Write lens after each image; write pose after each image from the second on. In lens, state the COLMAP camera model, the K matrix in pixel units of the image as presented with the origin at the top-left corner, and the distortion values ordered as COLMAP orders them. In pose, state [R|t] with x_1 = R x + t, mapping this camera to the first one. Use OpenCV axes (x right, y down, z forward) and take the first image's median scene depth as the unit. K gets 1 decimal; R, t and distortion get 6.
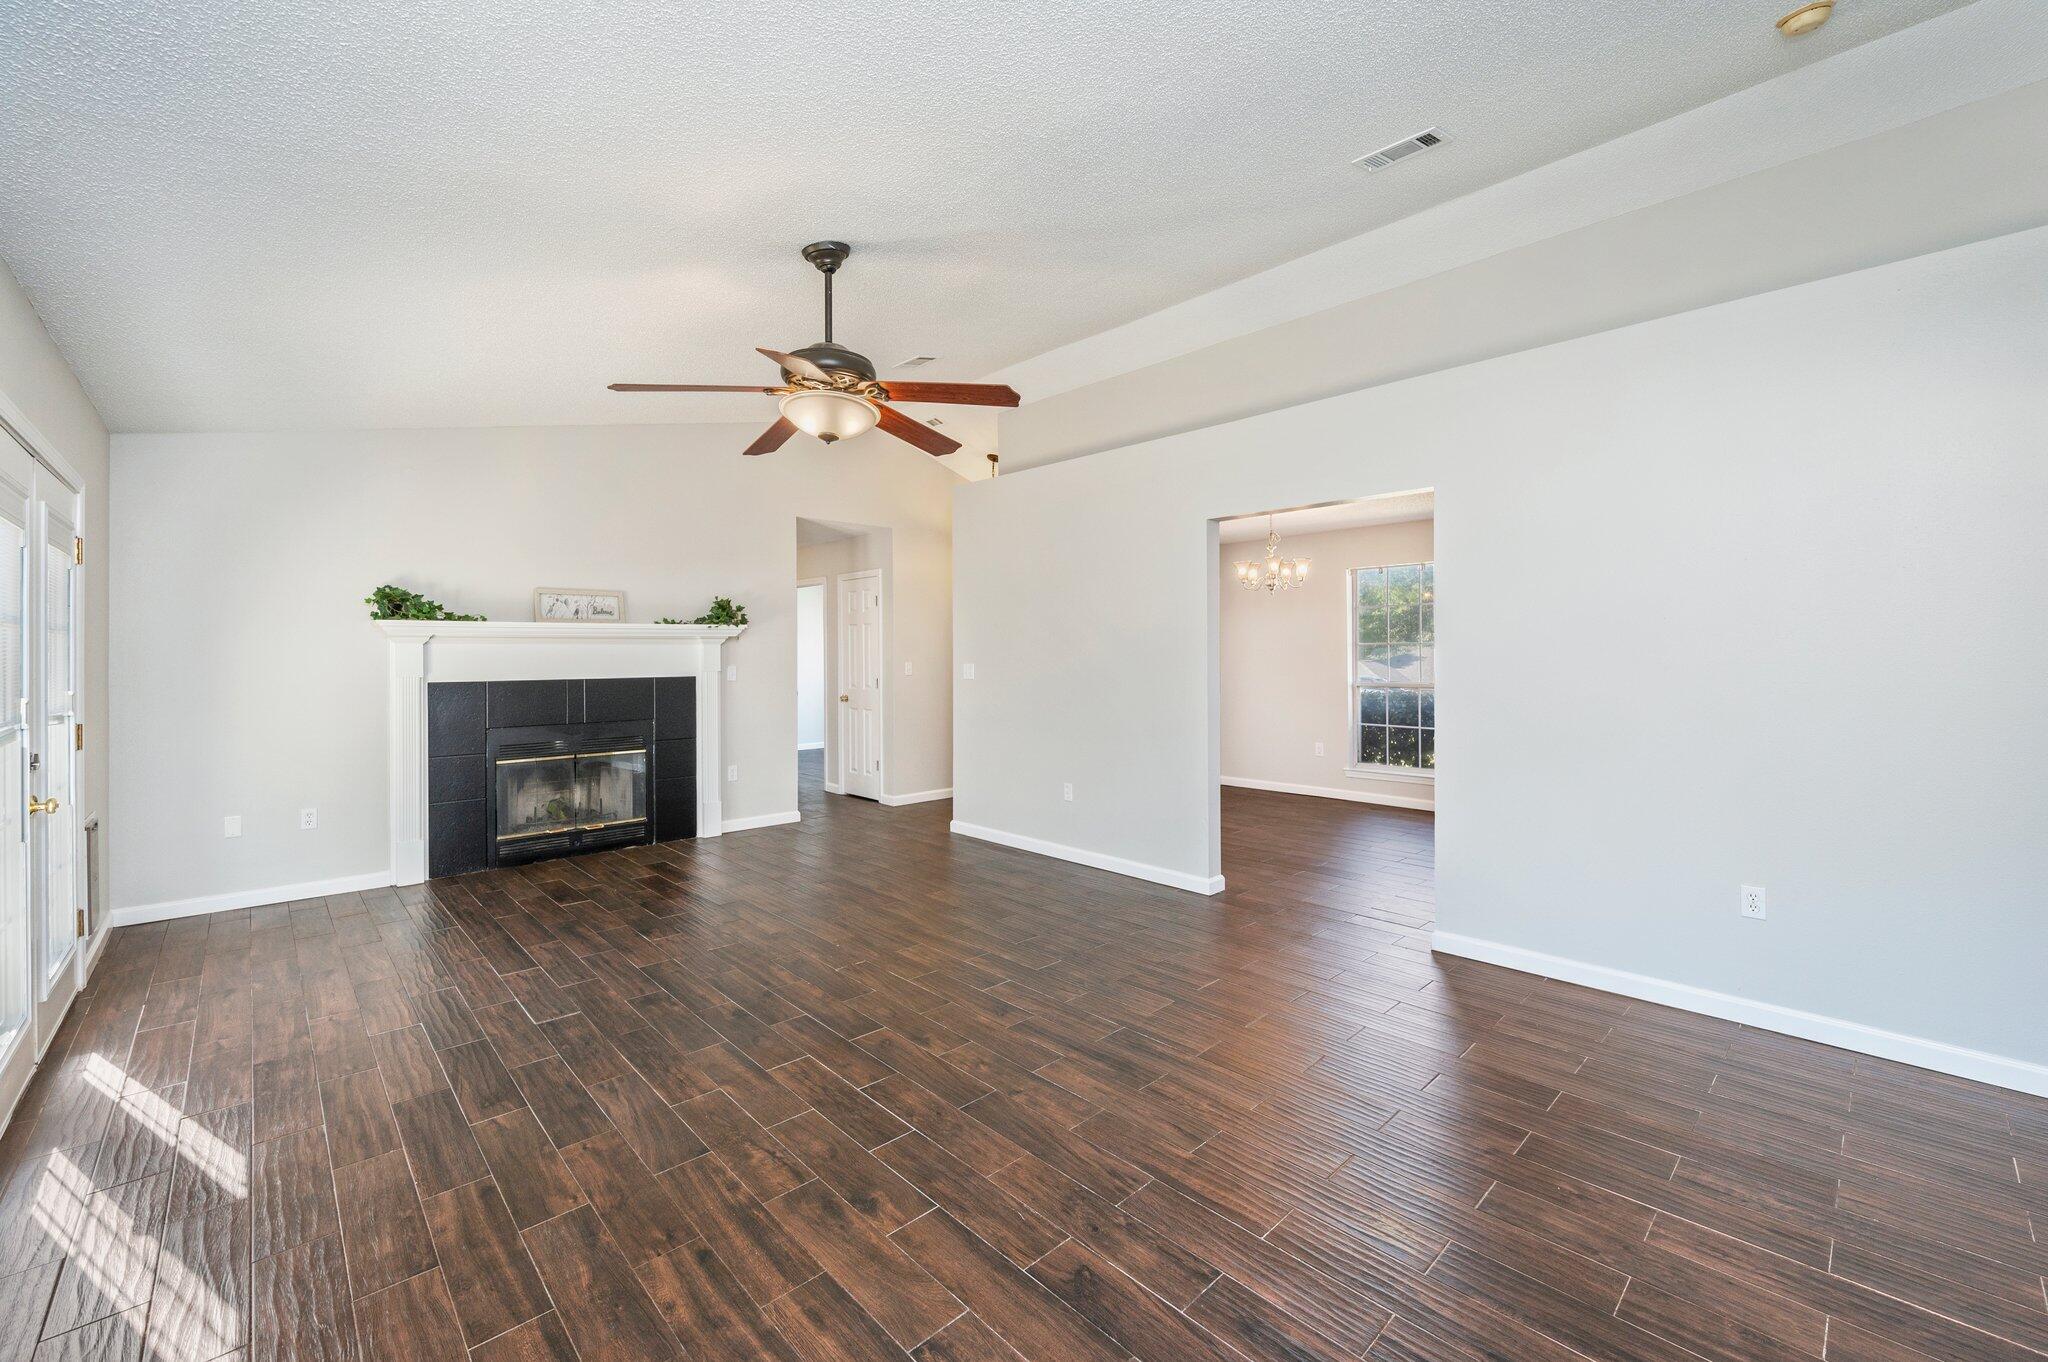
lens RADIAL K [[835.2, 0, 1031.3], [0, 835.2, 651.7], [0, 0, 1]] dist [0.000732, 0.000112]
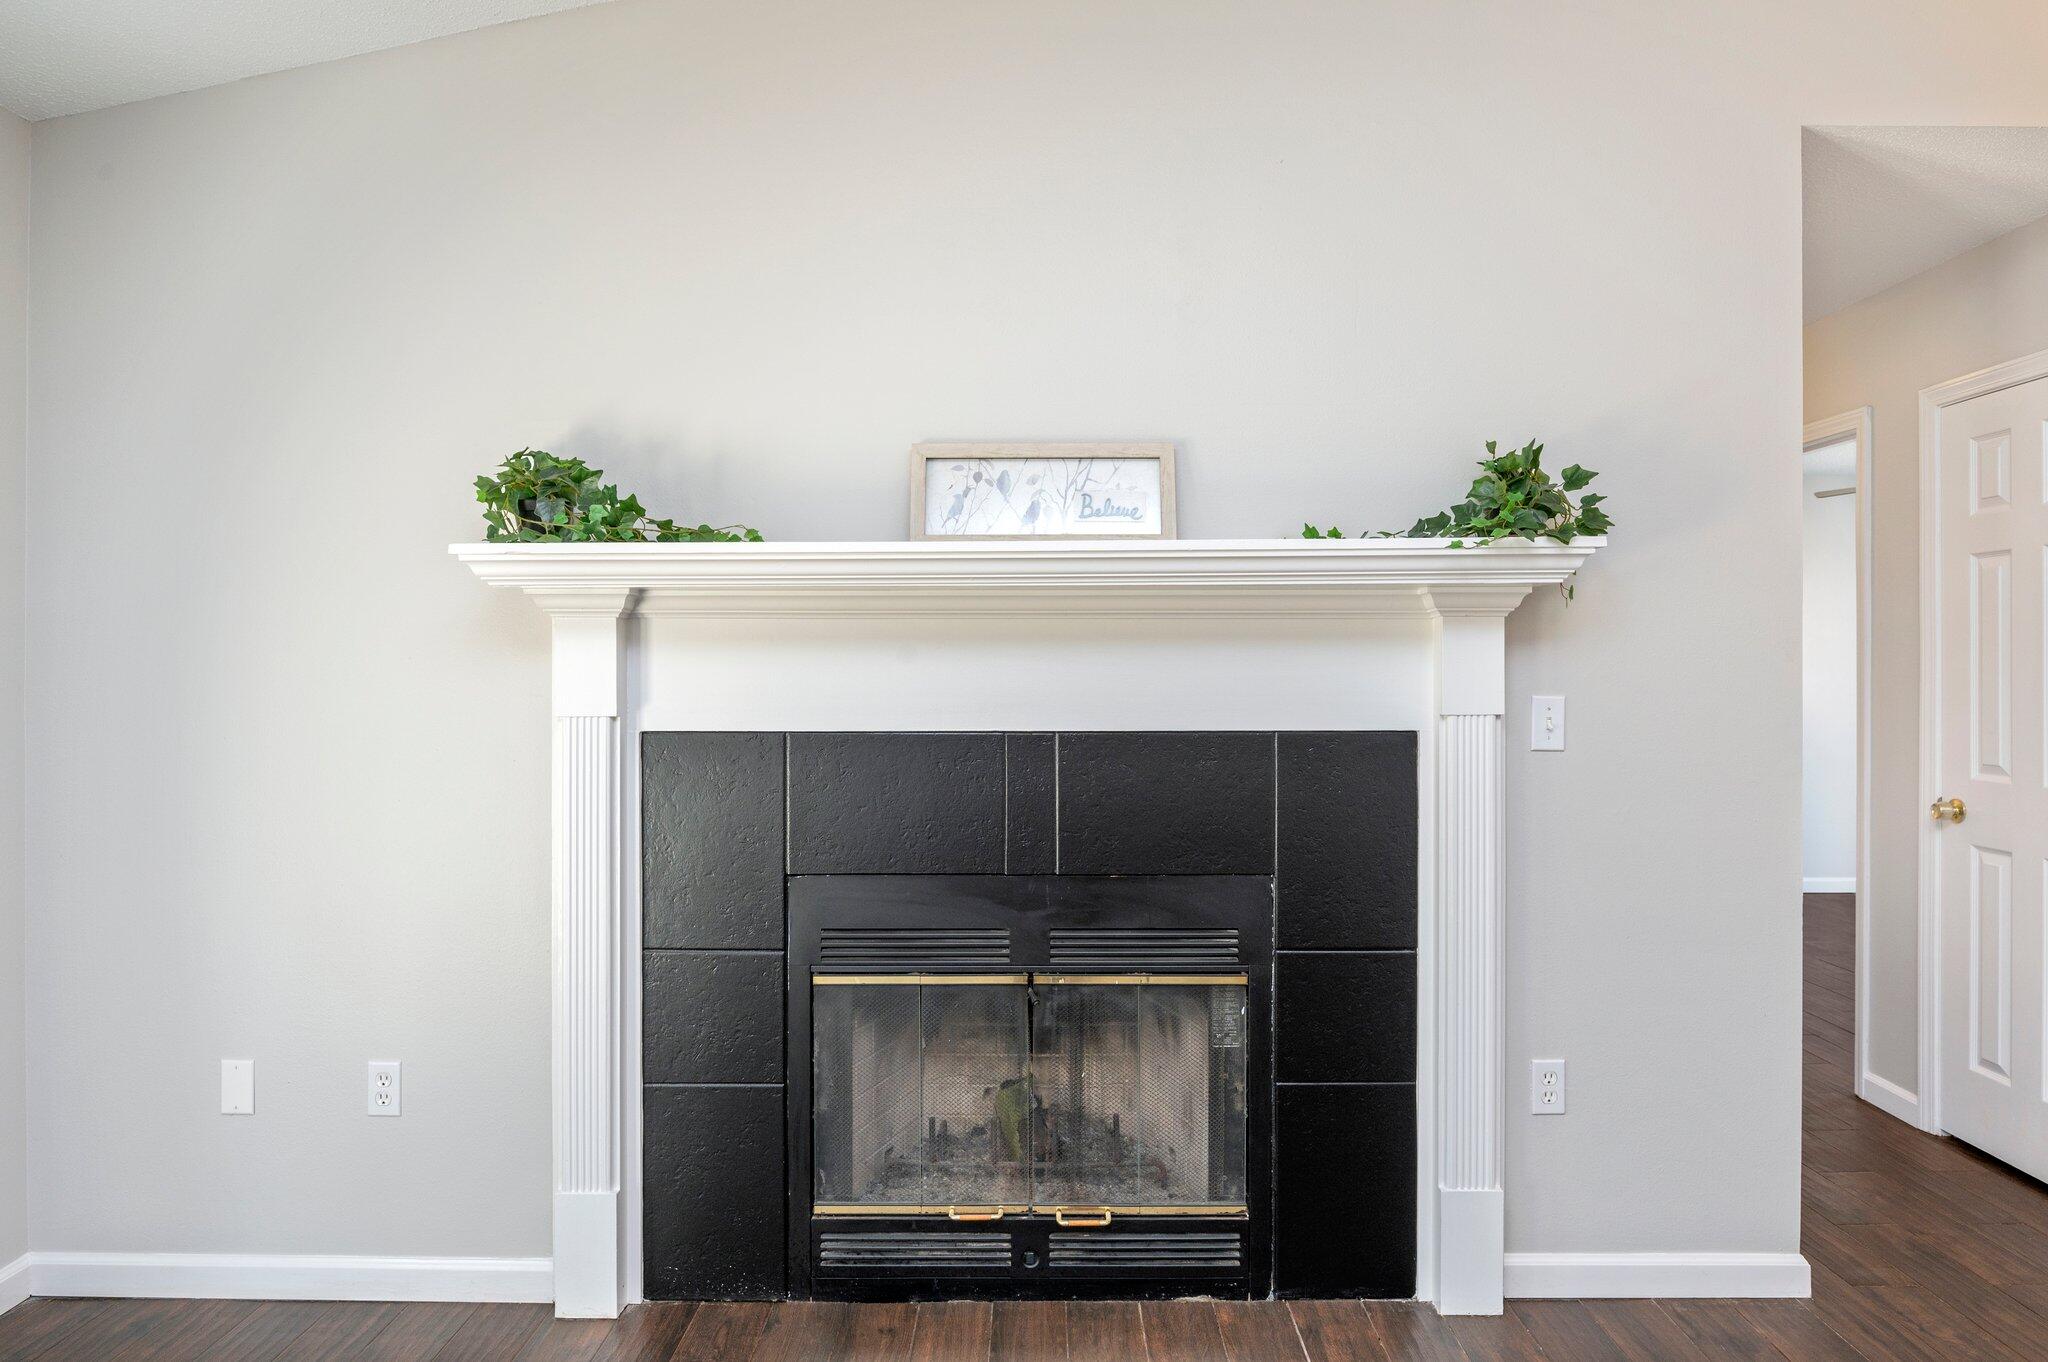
lens RADIAL K [[1337.2, 0, 1025.5], [0, 1337.2, 662.7], [0, 0, 1]] dist [-0.003692, -0.000743]
pose [[0.740267, 0.008174, -0.672263, -0.205544], [-0.004952, 0.999965, 0.006704, 0.004604], [0.672294, -0.001634, 0.740282, 0.604455]]
